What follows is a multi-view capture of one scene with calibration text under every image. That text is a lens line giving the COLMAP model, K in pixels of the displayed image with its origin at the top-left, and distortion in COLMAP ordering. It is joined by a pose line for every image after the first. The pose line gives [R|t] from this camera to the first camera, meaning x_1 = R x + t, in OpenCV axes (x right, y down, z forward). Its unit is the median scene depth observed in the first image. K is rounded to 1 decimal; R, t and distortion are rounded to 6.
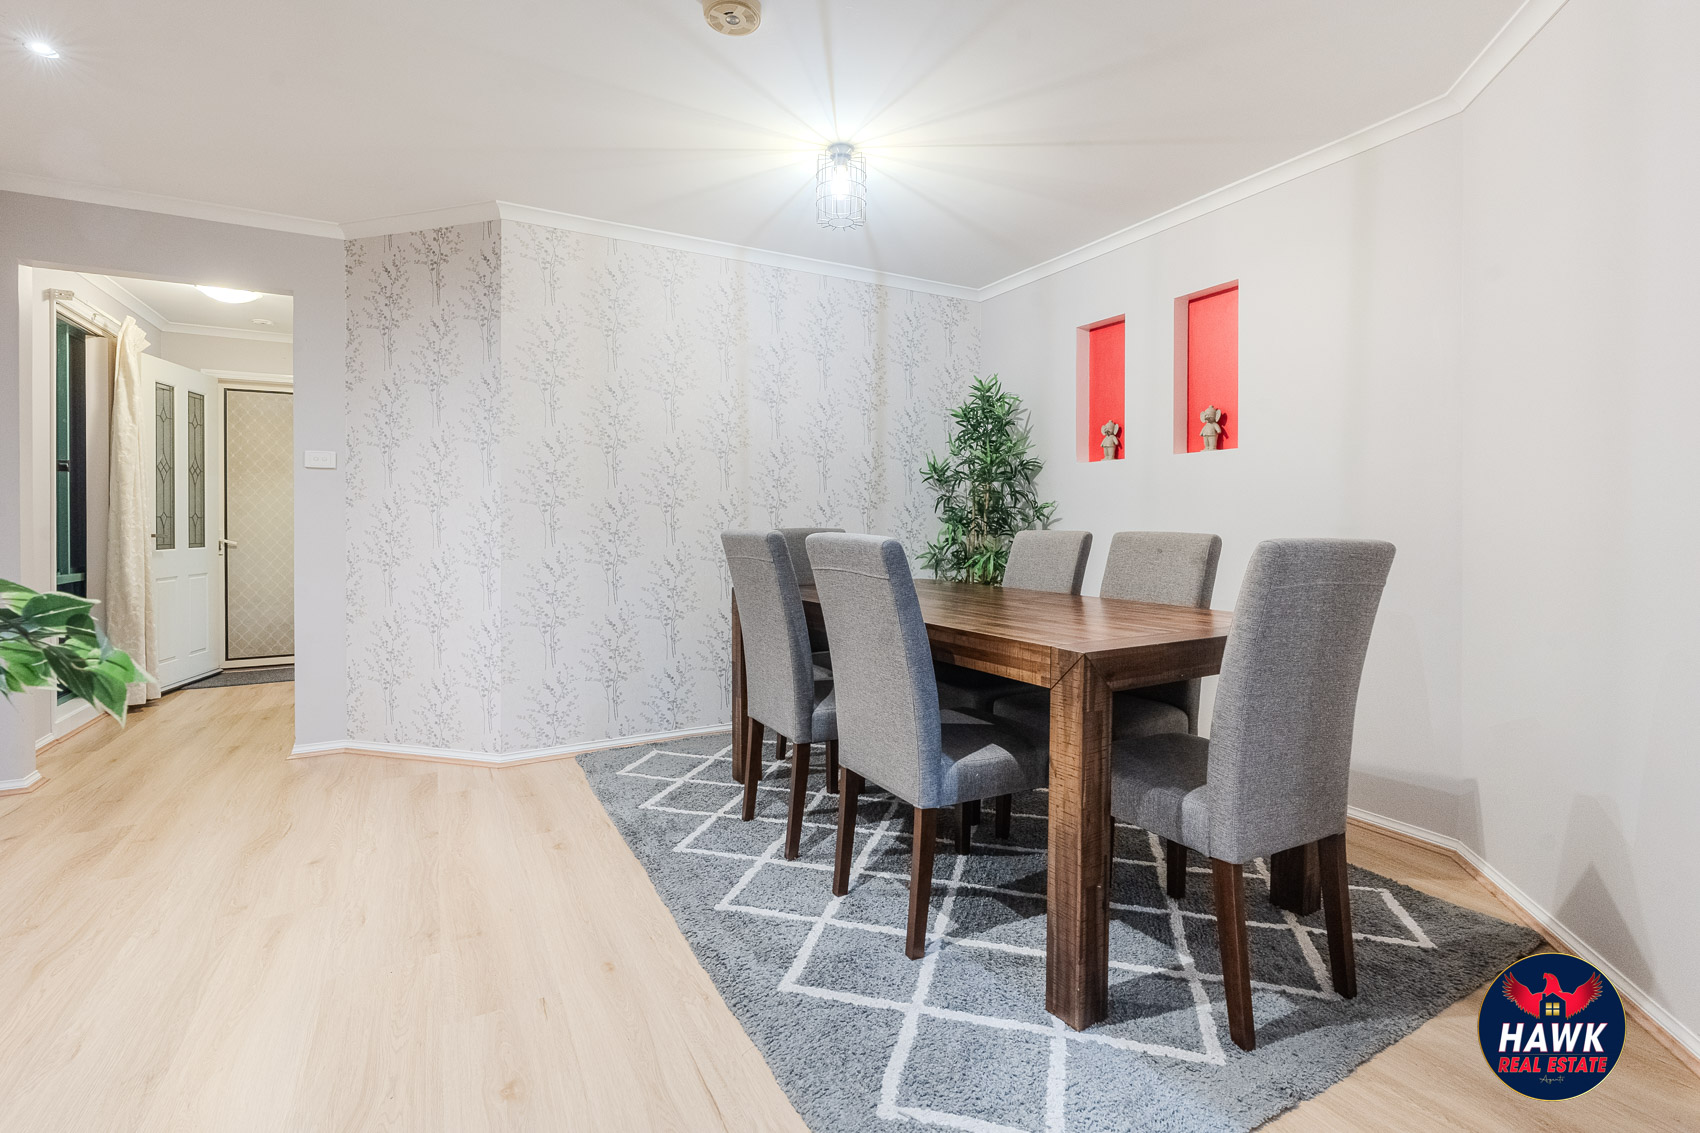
lens RADIAL K [[763.6, 0, 853.8], [0, 763.6, 532.2], [0, 0, 1]] dist [-0.002190, -0.000716]
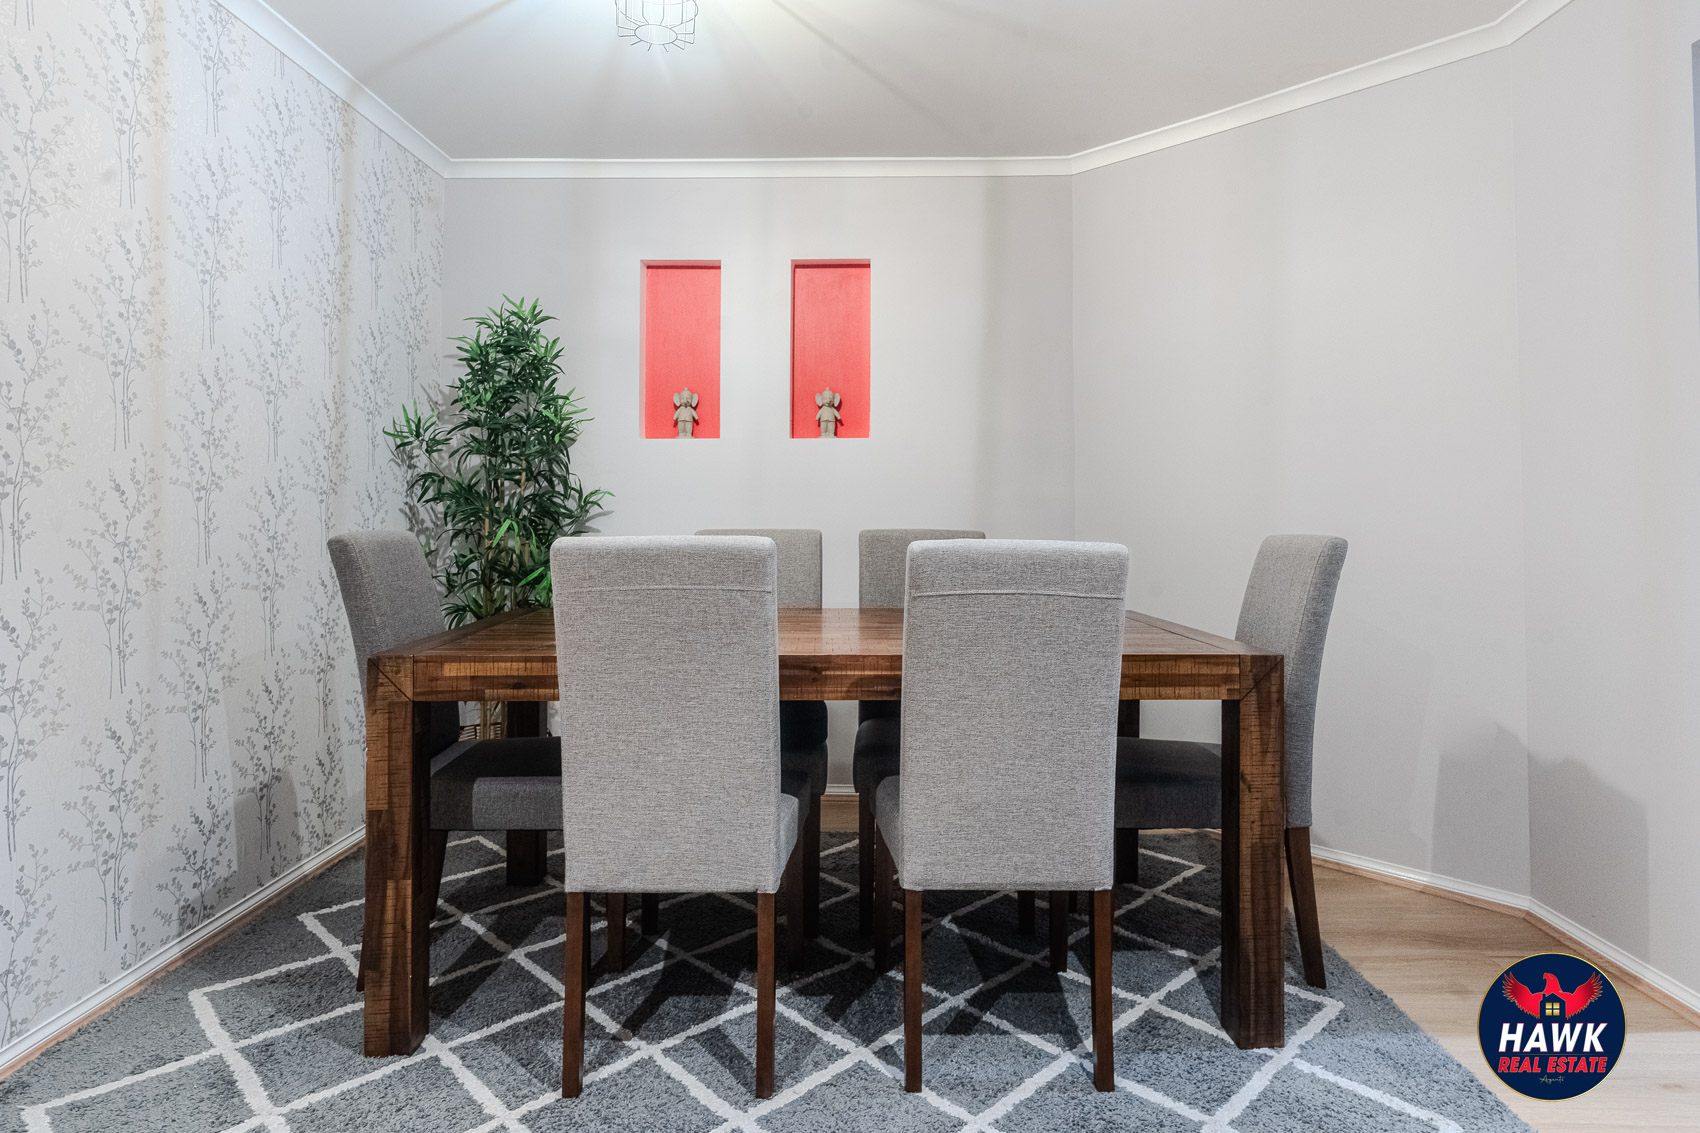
lens RADIAL K [[972.2, 0, 851.4], [0, 972.2, 493.4], [0, 0, 1]] dist [-0.002839, 0.000375]
pose [[0.502879, 0.016278, 0.864203, -0.509953], [0.010242, 0.999640, -0.024788, -0.012478], [-0.864296, 0.021317, 0.502532, 0.401418]]
